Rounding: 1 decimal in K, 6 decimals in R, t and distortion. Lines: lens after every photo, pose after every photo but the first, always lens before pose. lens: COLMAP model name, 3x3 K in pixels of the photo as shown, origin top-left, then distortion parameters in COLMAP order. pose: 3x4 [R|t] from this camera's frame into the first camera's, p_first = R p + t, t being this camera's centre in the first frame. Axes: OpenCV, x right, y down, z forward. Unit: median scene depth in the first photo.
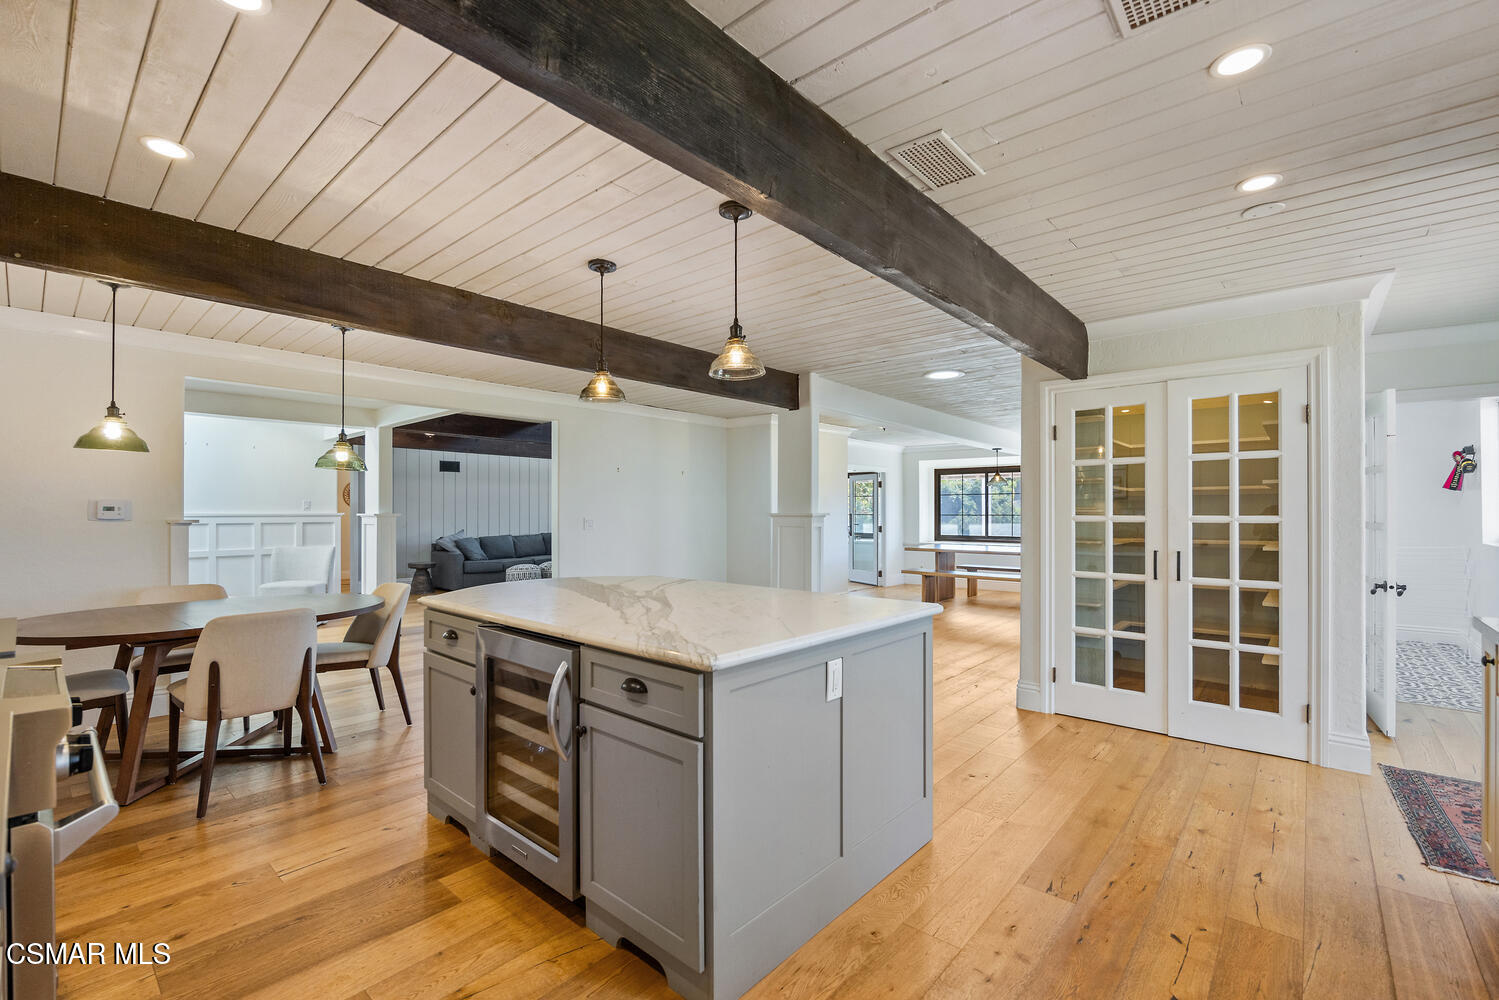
lens RADIAL K [[633.7, 0, 758.7], [0, 633.7, 509.1], [0, 0, 1]] dist [-0.001035, 0.000003]
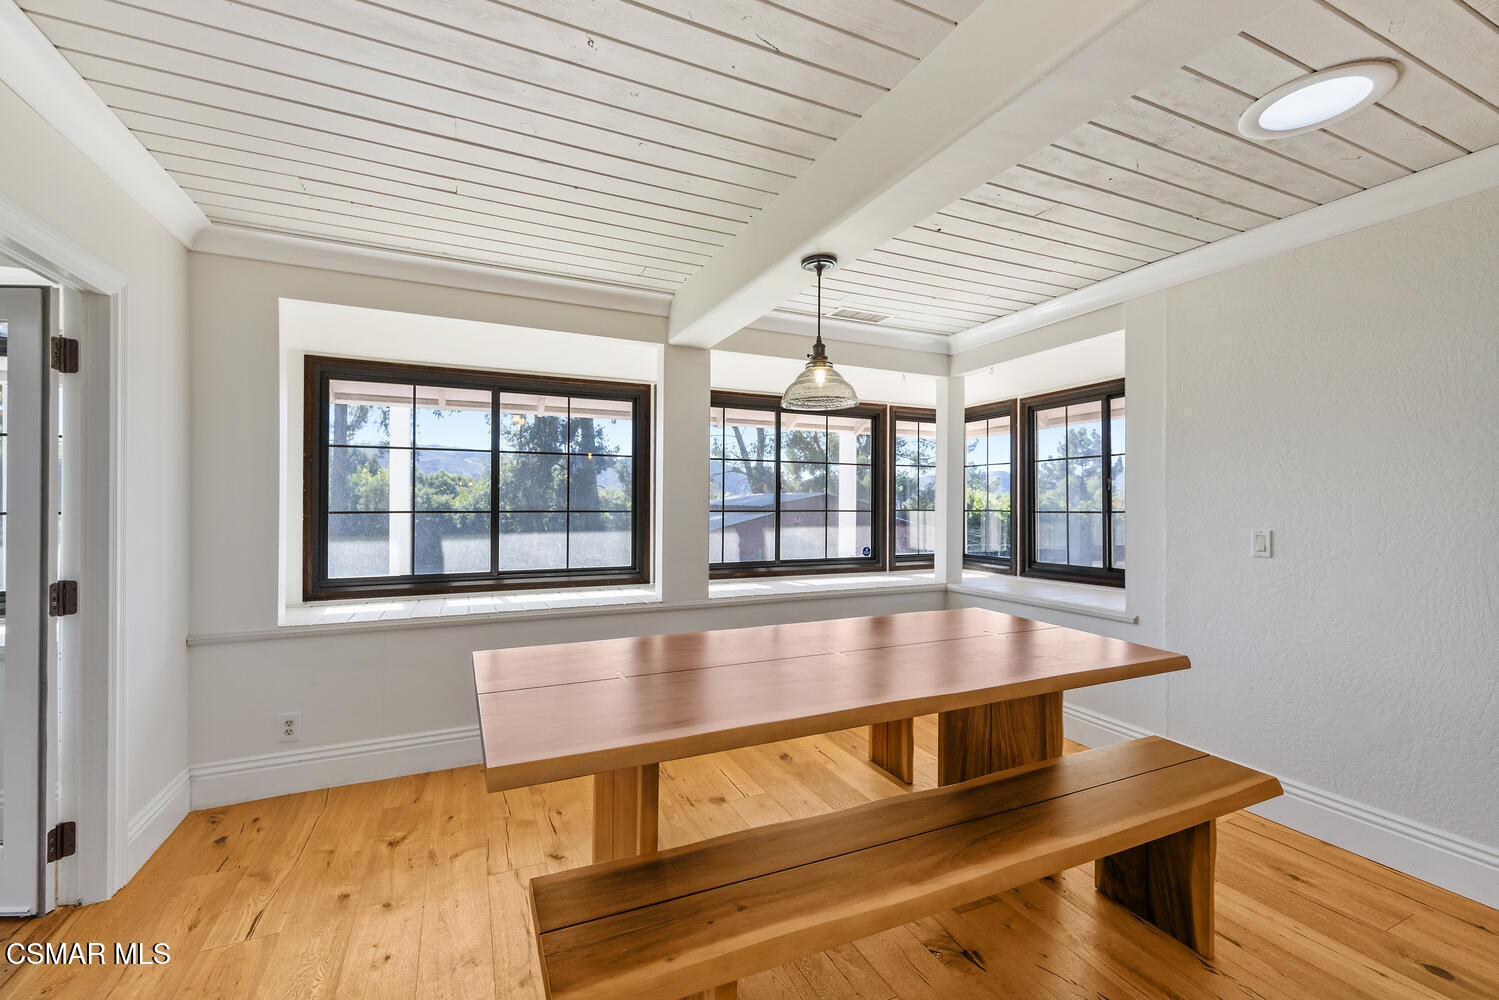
lens RADIAL K [[639.7, 0, 763.0], [0, 639.7, 493.0], [0, 0, 1]] dist [0.022301, 0.000340]
pose [[0.397858, 0.026333, 0.917069, 0.094715], [-0.009381, 0.999652, -0.024635, 0.006804], [-0.917399, 0.001198, 0.397966, 0.733261]]
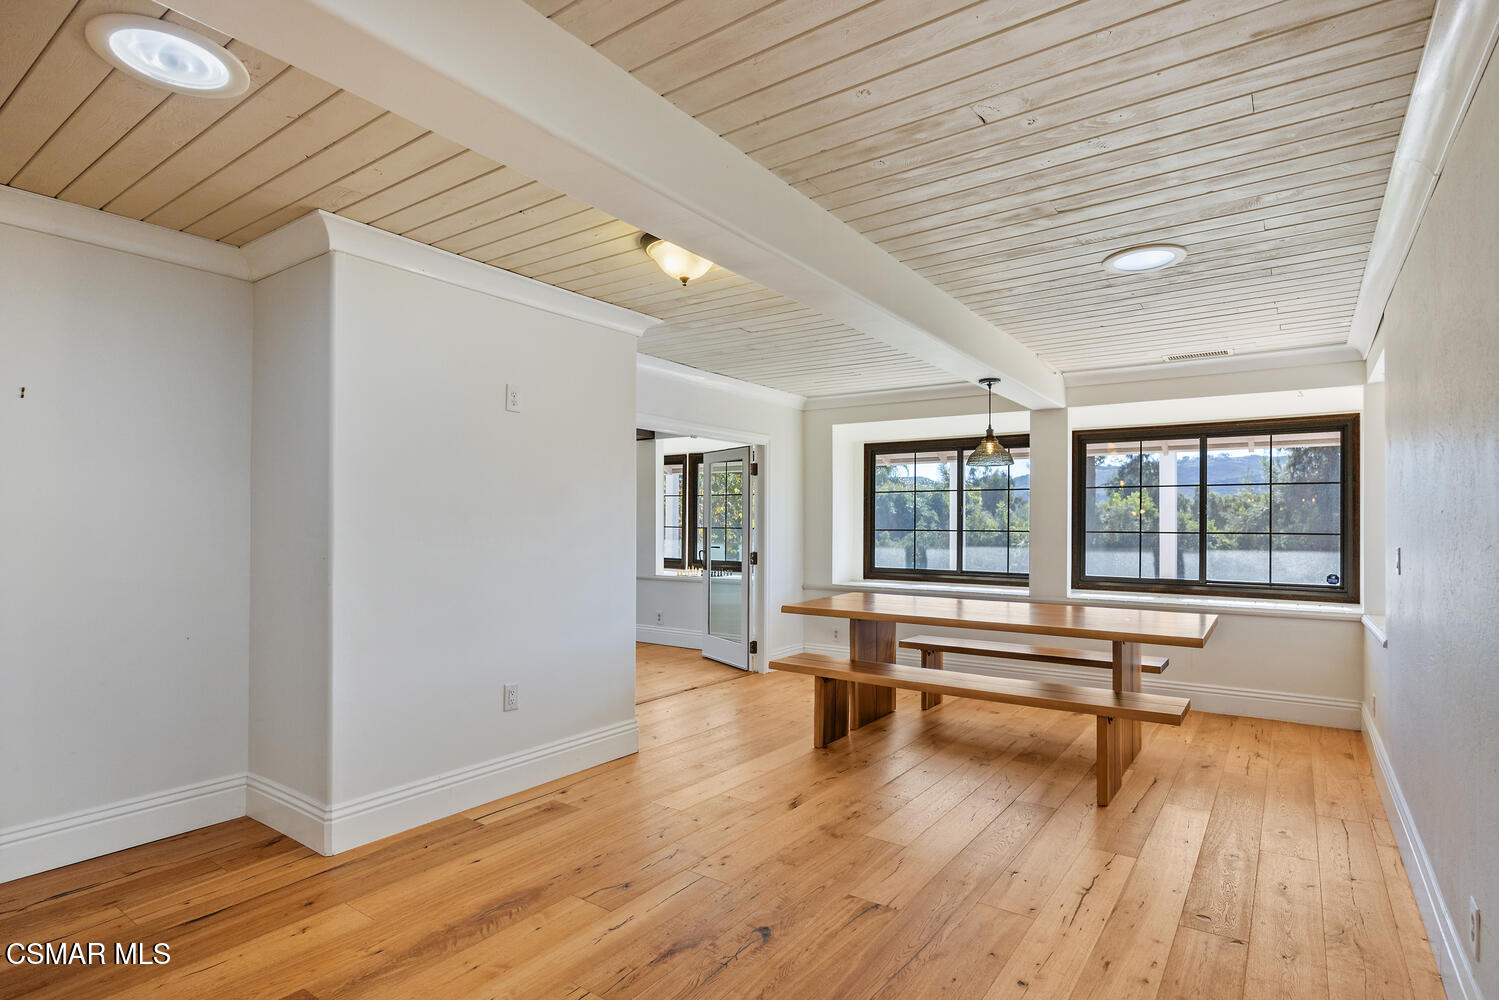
lens RADIAL K [[756.1, 0, 747.3], [0, 756.1, 515.5], [0, 0, 1]] dist [0.001668, -0.000679]
pose [[0.996329, 0.003217, 0.085547, 0.133310], [-0.003574, 0.999986, 0.004024, -0.004853], [-0.085533, -0.004315, 0.996326, 0.398111]]
